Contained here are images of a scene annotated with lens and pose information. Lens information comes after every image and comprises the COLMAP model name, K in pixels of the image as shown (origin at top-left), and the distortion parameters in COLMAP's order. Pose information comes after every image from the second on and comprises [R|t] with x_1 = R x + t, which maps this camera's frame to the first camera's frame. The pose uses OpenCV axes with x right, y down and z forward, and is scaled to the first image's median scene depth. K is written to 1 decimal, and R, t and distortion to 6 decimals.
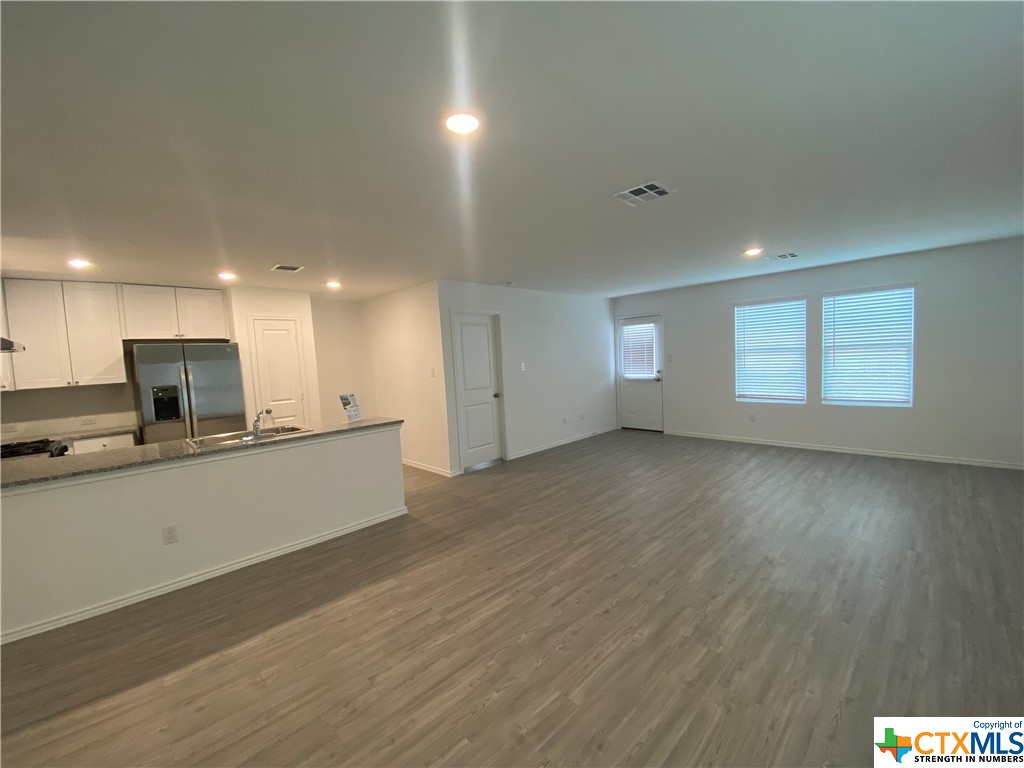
lens RADIAL K [[414.7, 0, 509.4], [0, 414.7, 386.6], [0, 0, 1]] dist [0.030562, -0.026754]
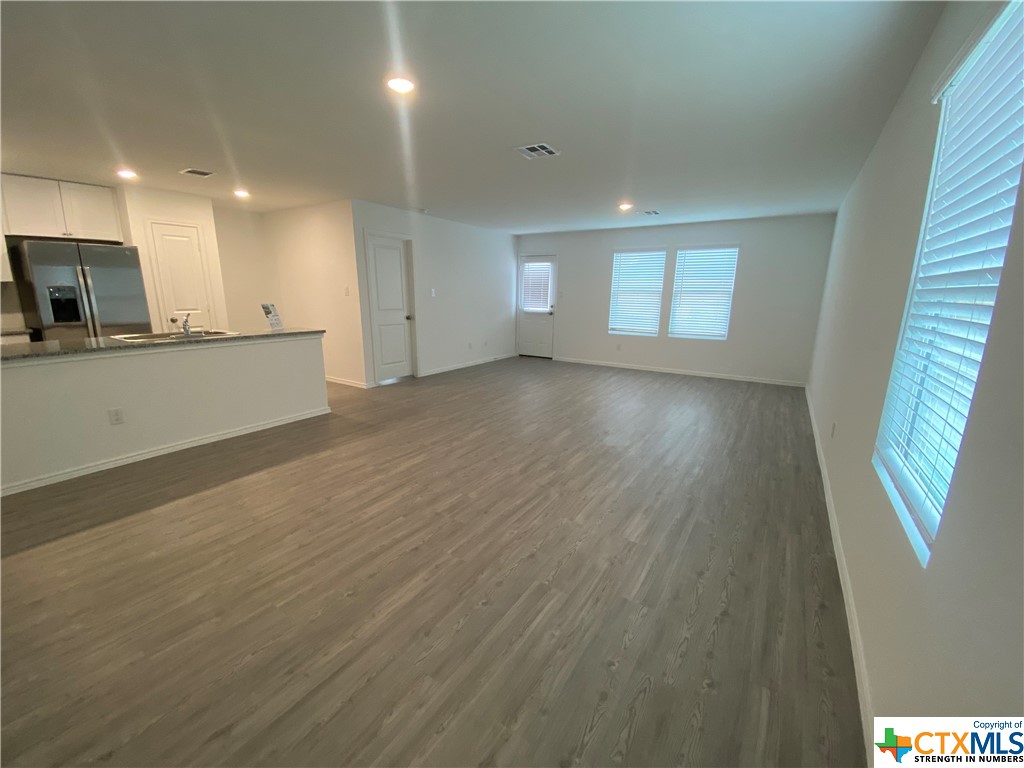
lens RADIAL K [[414.7, 0, 509.4], [0, 414.7, 386.6], [0, 0, 1]] dist [0.030562, -0.026754]
pose [[0.973422, 0.011992, 0.228703, -0.027876], [-0.045621, 0.988767, 0.142330, 0.044935], [-0.224427, -0.148981, 0.963035, -0.195940]]
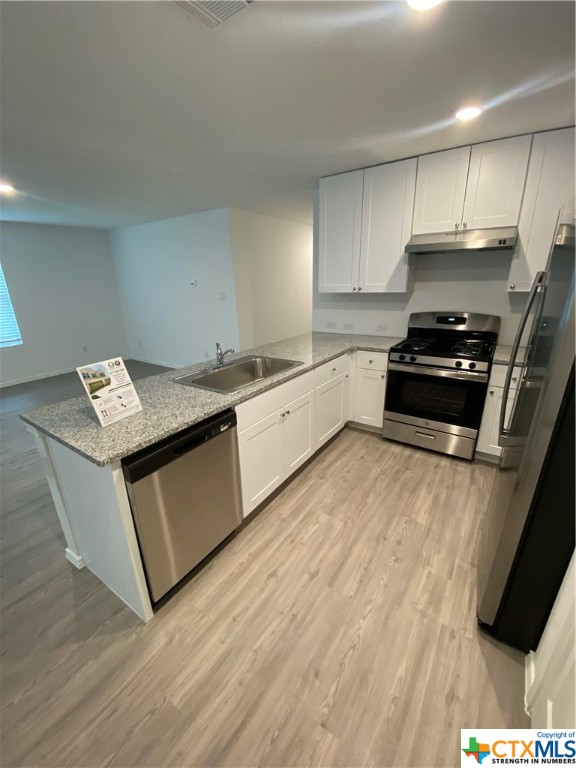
lens RADIAL K [[310.5, 0, 284.9], [0, 310.5, 385.1], [0, 0, 1]] dist [0.000160, -0.011683]
pose [[-0.978504, 0.135052, -0.155856, -0.491727], [0.064533, 0.918308, 0.390572, -0.079968], [0.195871, 0.372118, -0.907283, 1.300264]]
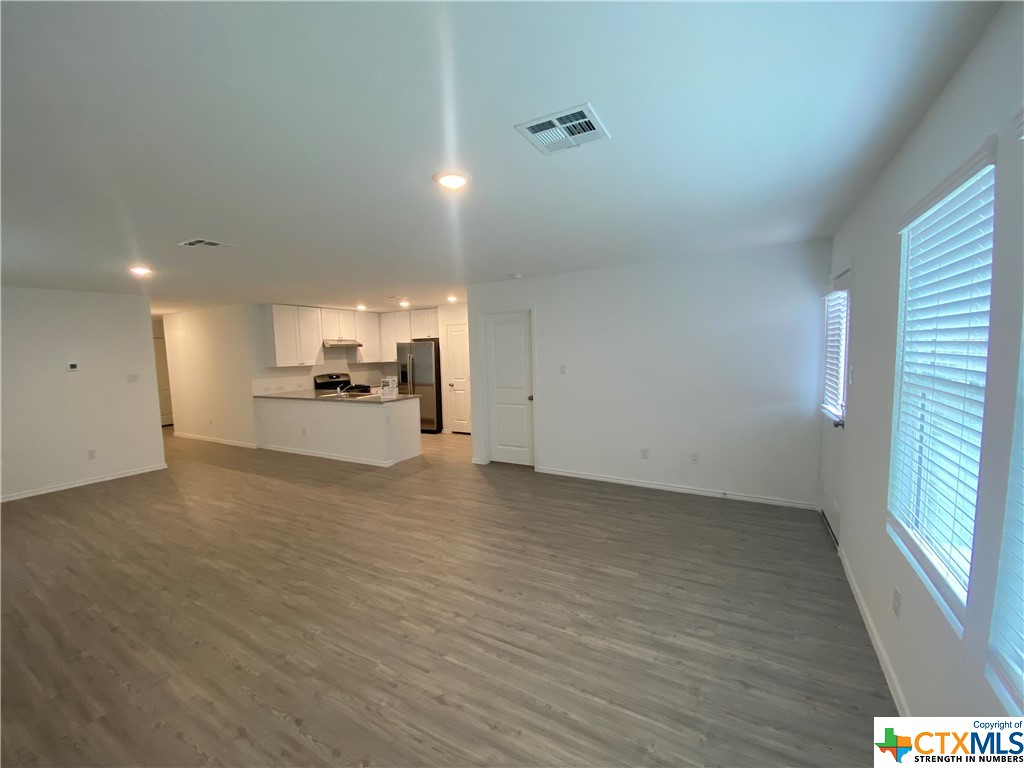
lens RADIAL K [[415.2, 0, 510.8], [0, 415.2, 387.3], [0, 0, 1]] dist [0.048656, -0.044996]
pose [[0.278342, 0.126315, -0.952140, 1.121668], [-0.053584, 0.991813, 0.115914, -0.145419], [0.958986, 0.018755, 0.282832, 0.942040]]
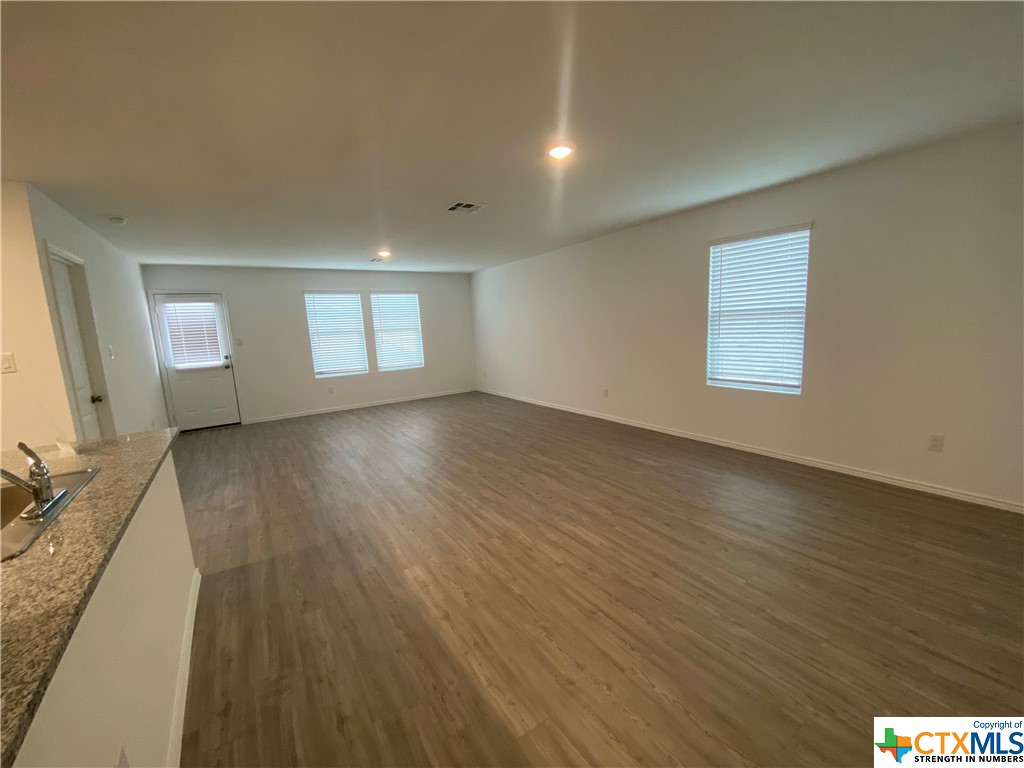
lens RADIAL K [[414.7, 0, 509.4], [0, 414.7, 386.6], [0, 0, 1]] dist [0.030562, -0.026754]
pose [[0.199289, -0.110485, 0.973692, -0.683068], [0.108995, 0.989958, 0.090022, 0.019996], [-0.973860, 0.088187, 0.209330, 0.378386]]
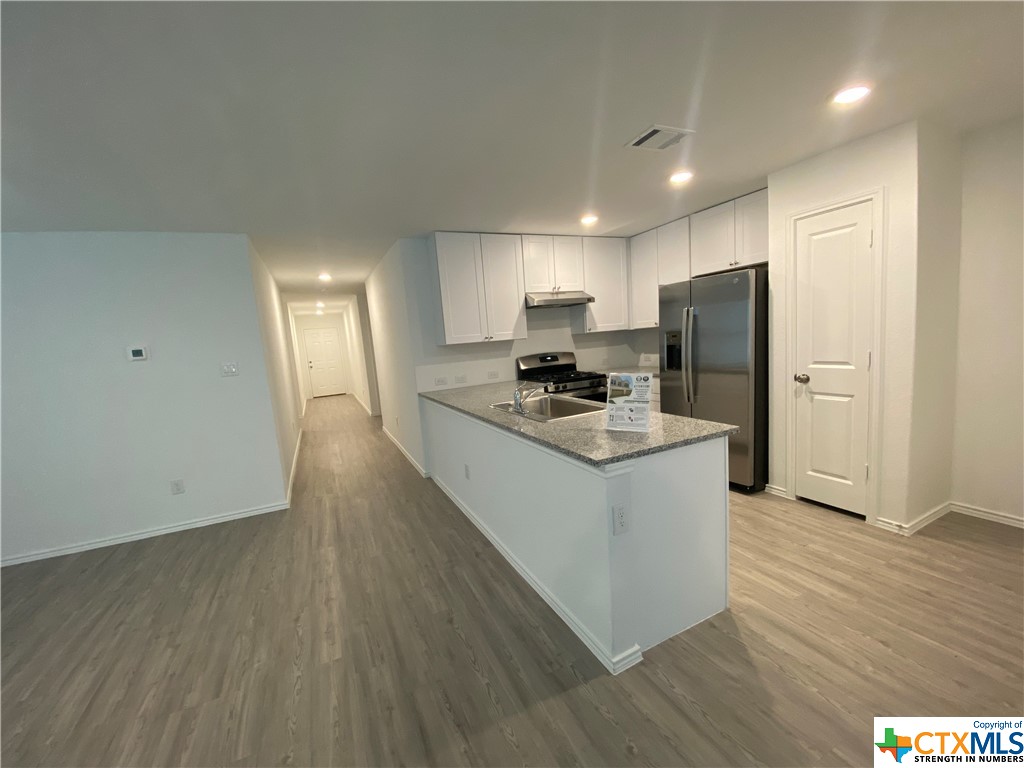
lens RADIAL K [[414.7, 0, 509.4], [0, 414.7, 386.6], [0, 0, 1]] dist [0.030562, -0.026754]
pose [[-0.321504, 0.187400, -0.928179, 0.120987], [0.028421, 0.981689, 0.188359, -0.063246], [0.946482, 0.034179, -0.320943, 0.966862]]
